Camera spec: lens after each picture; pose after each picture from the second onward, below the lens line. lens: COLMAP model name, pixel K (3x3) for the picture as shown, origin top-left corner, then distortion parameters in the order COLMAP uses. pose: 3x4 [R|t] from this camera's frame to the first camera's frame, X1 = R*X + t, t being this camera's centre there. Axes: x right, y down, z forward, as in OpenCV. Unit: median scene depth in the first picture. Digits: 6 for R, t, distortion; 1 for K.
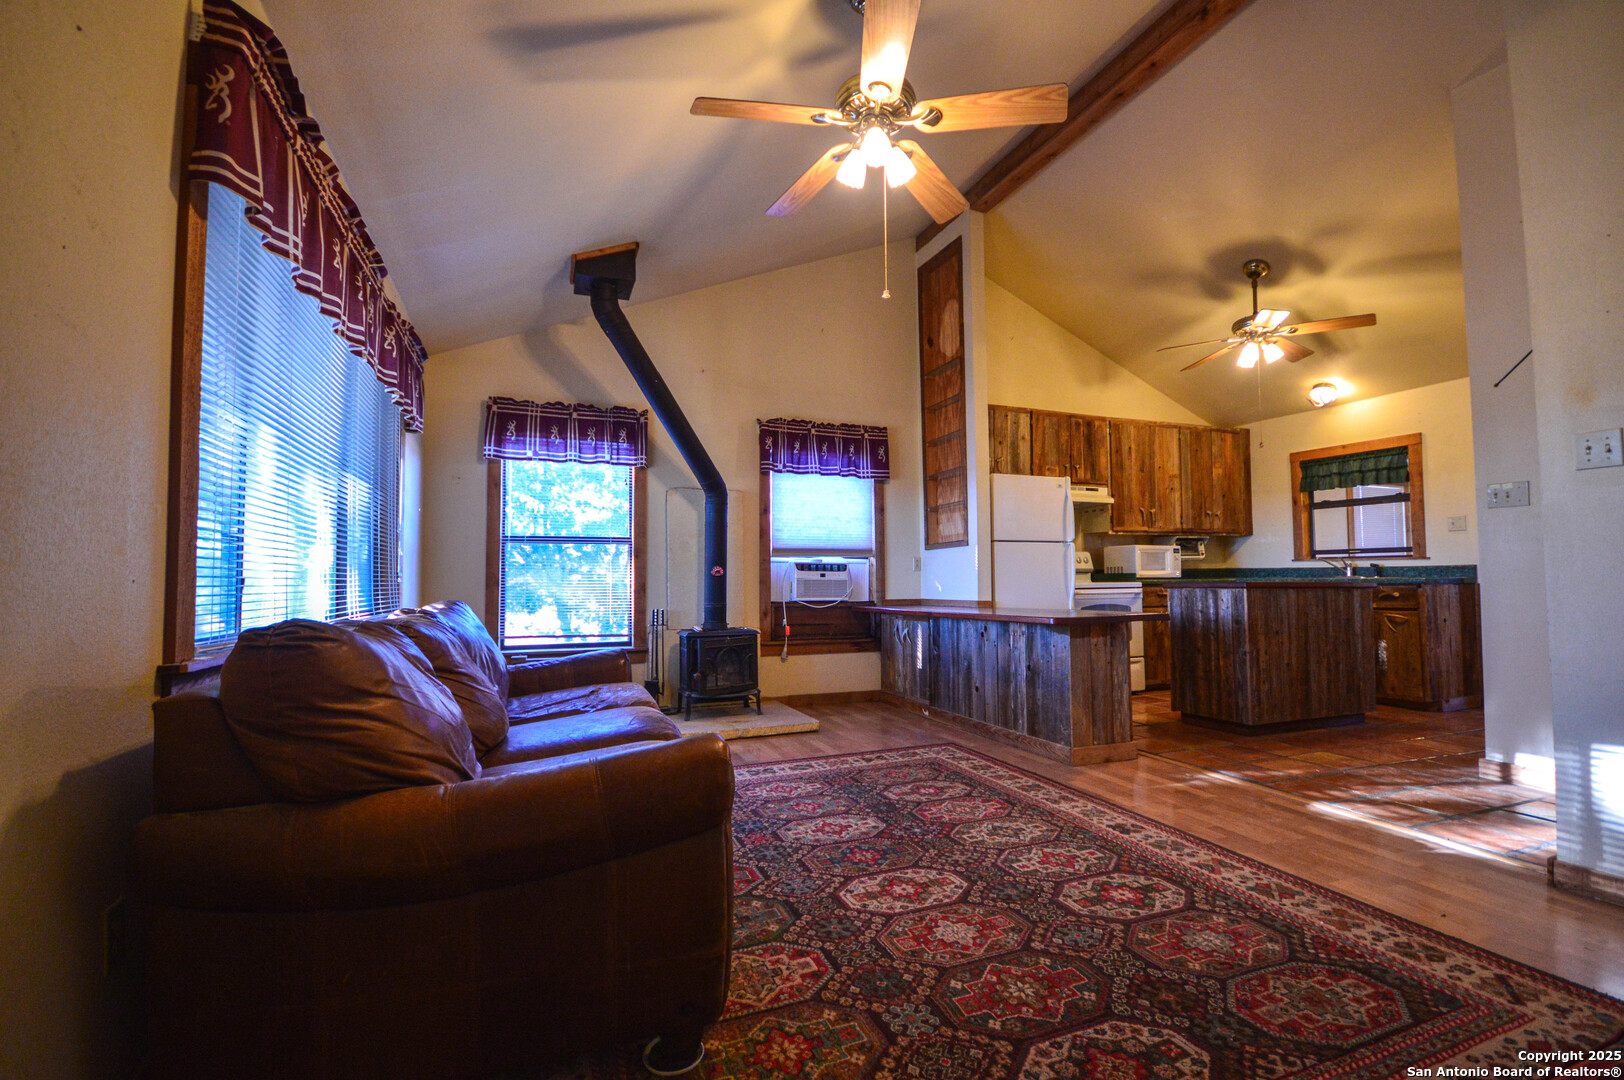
lens RADIAL K [[719.4, 0, 817.4], [0, 719.4, 544.0], [0, 0, 1]] dist [-0.003196, 0.000051]
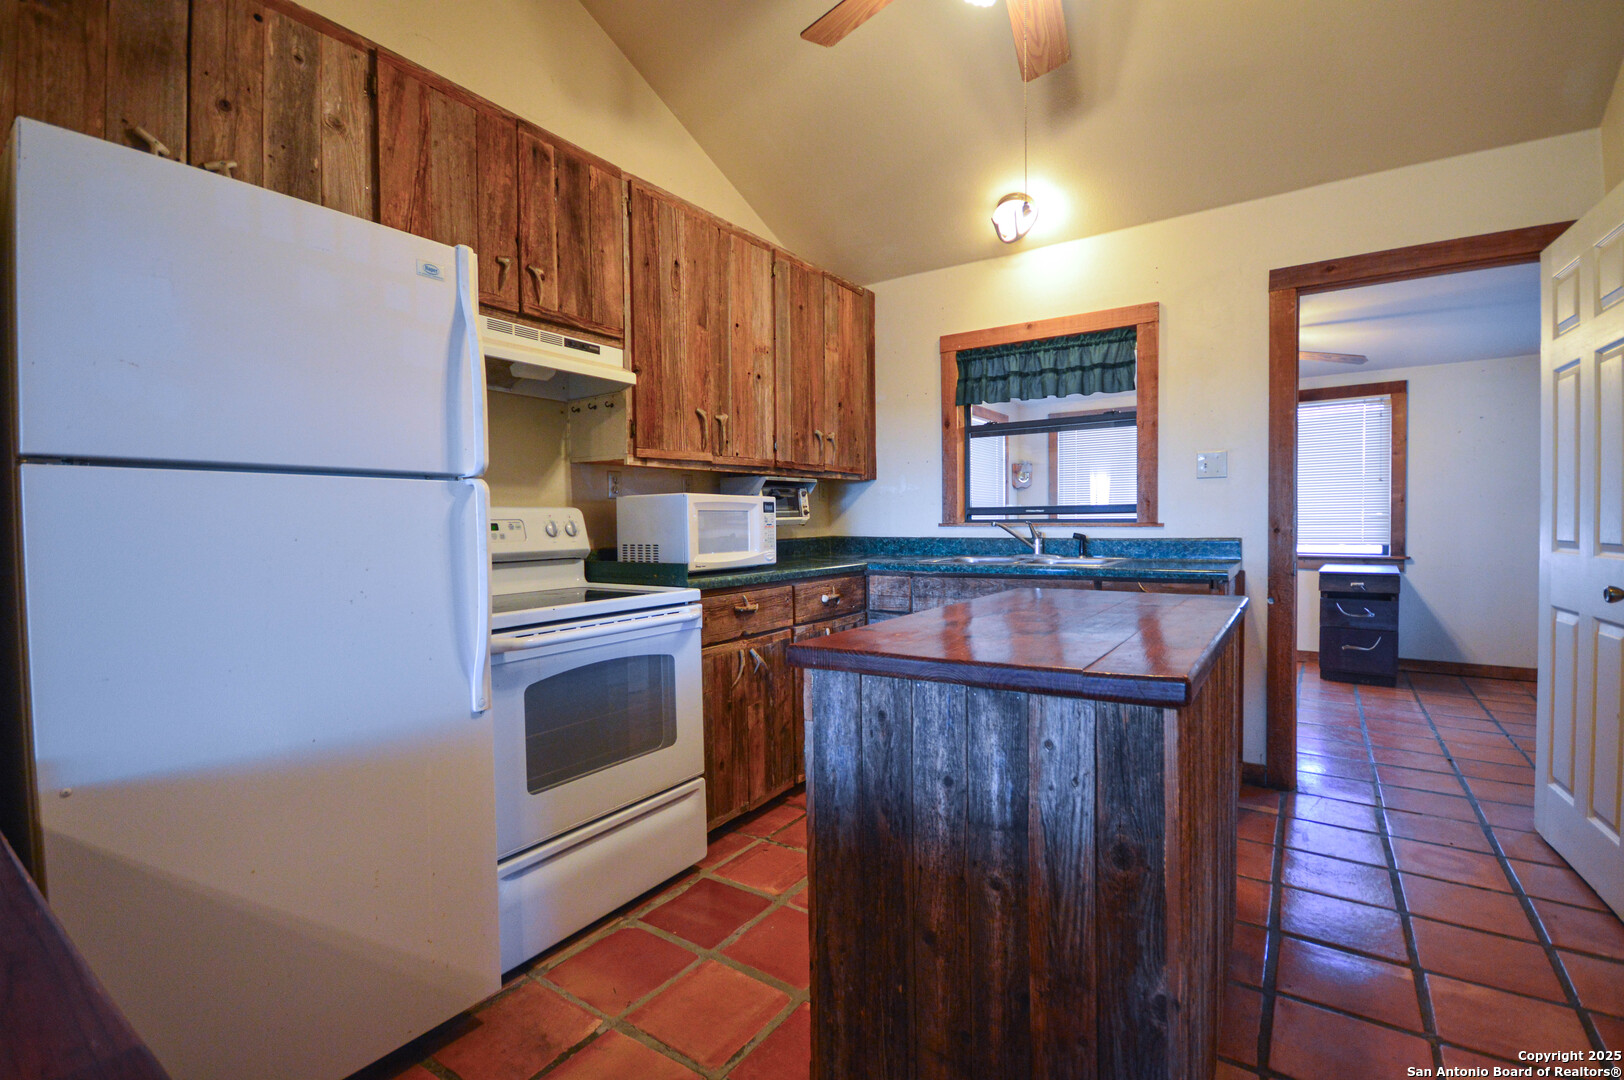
lens RADIAL K [[719.2, 0, 812.0], [0, 719.2, 540.0], [0, 0, 1]] dist [0.001278, 0.000159]
pose [[0.831249, -0.018338, 0.555597, 0.300927], [-0.018703, 0.997967, 0.060922, 0.002119], [-0.555585, -0.061033, 0.829217, 0.680848]]
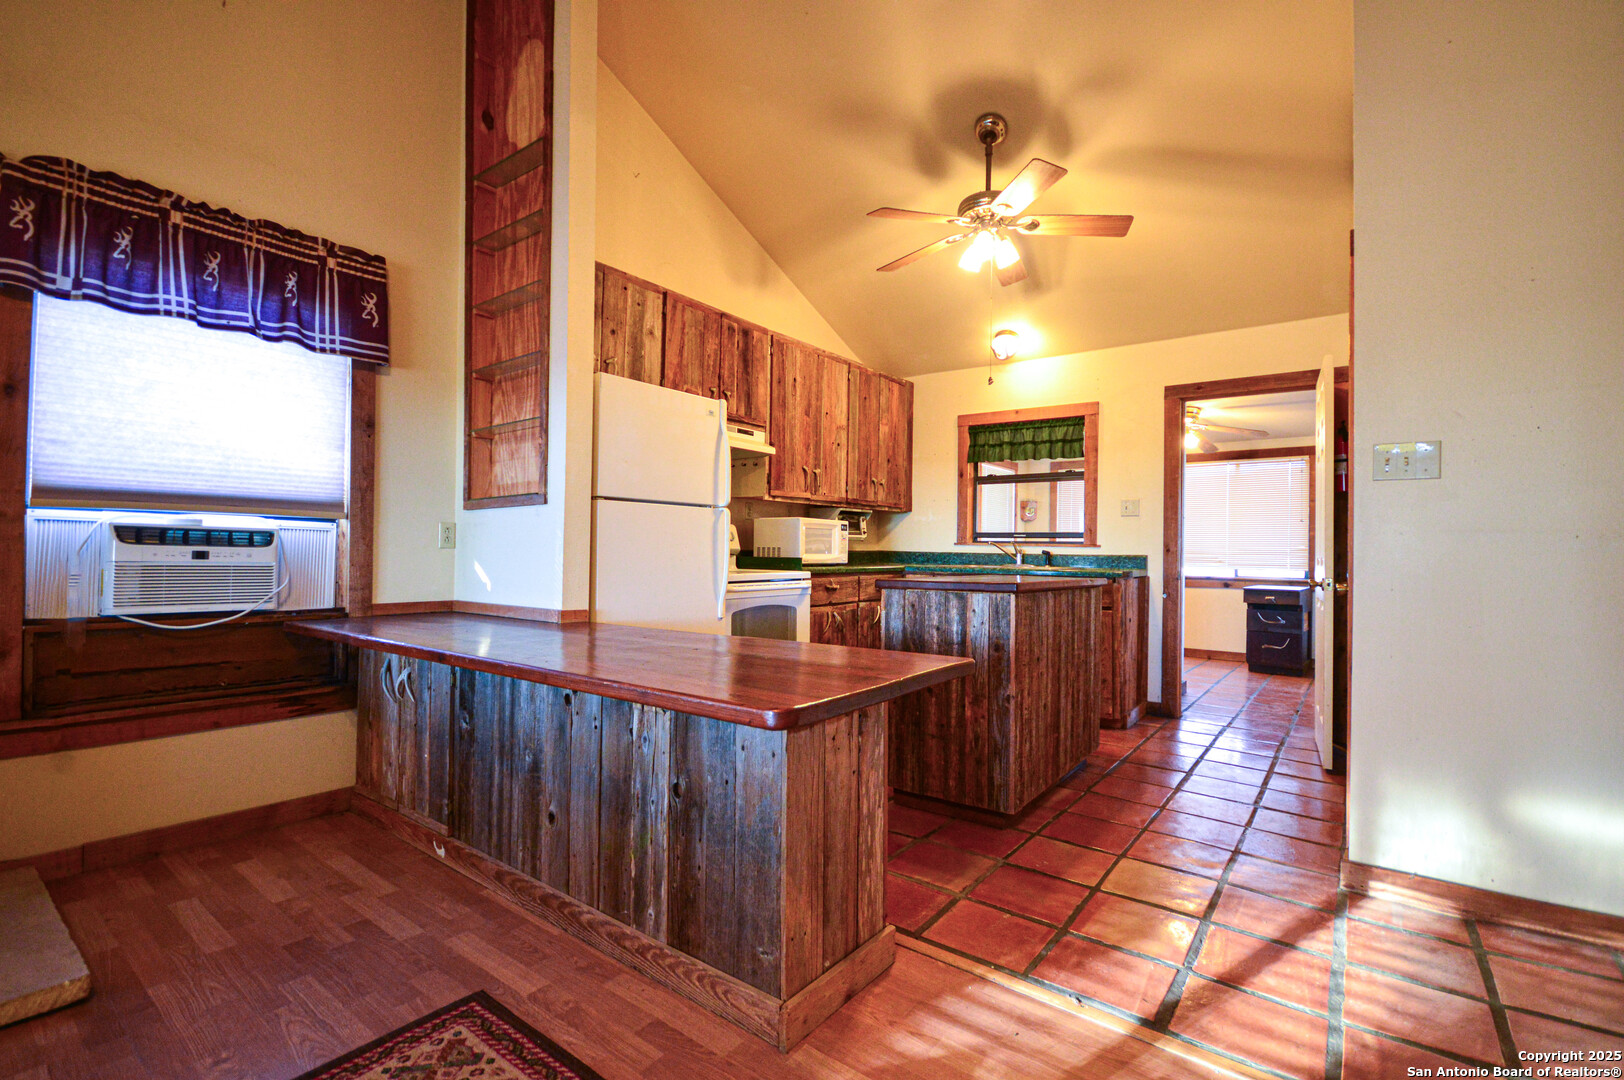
lens RADIAL K [[719.4, 0, 817.4], [0, 719.4, 544.0], [0, 0, 1]] dist [-0.003196, 0.000051]
pose [[0.851826, 0.022823, 0.523327, 0.100399], [-0.044187, 0.998620, 0.028372, 0.007536], [-0.521957, -0.047292, 0.851659, 0.434614]]
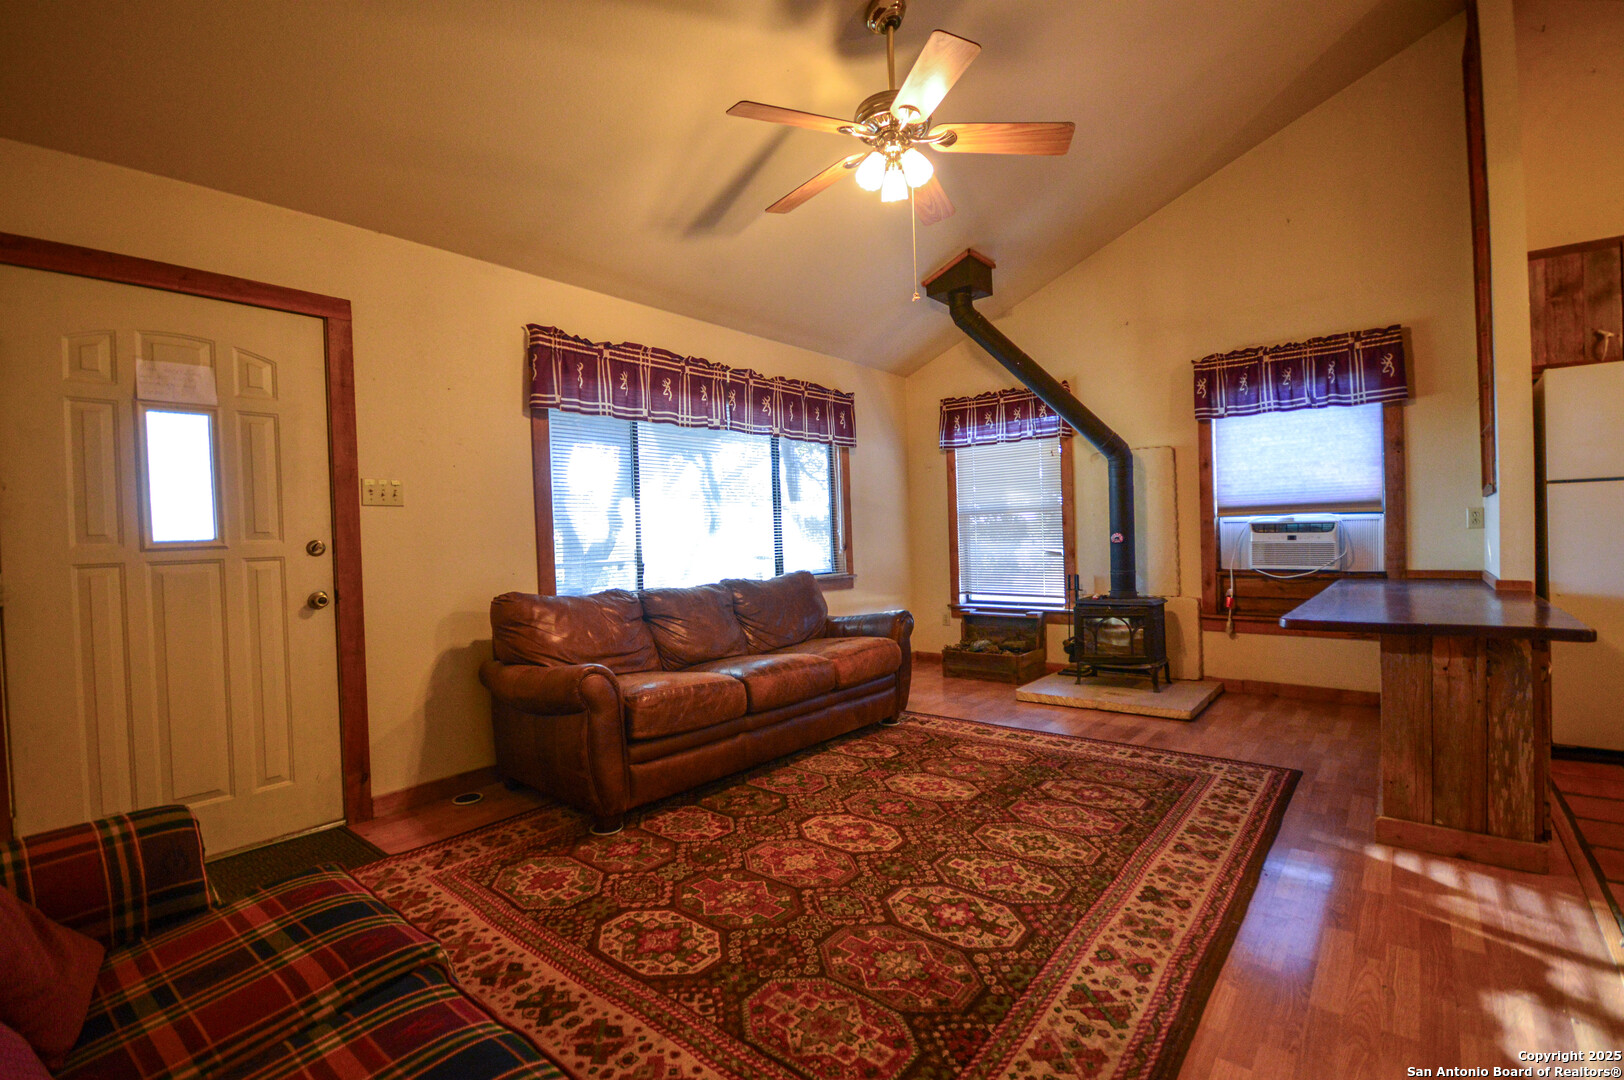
lens RADIAL K [[719.4, 0, 817.4], [0, 719.4, 544.0], [0, 0, 1]] dist [-0.003196, 0.000051]
pose [[0.486804, 0.003165, -0.873505, 0.451307], [0.071900, 0.996455, 0.043680, -0.022202], [0.870547, -0.084069, 0.484851, 0.162134]]
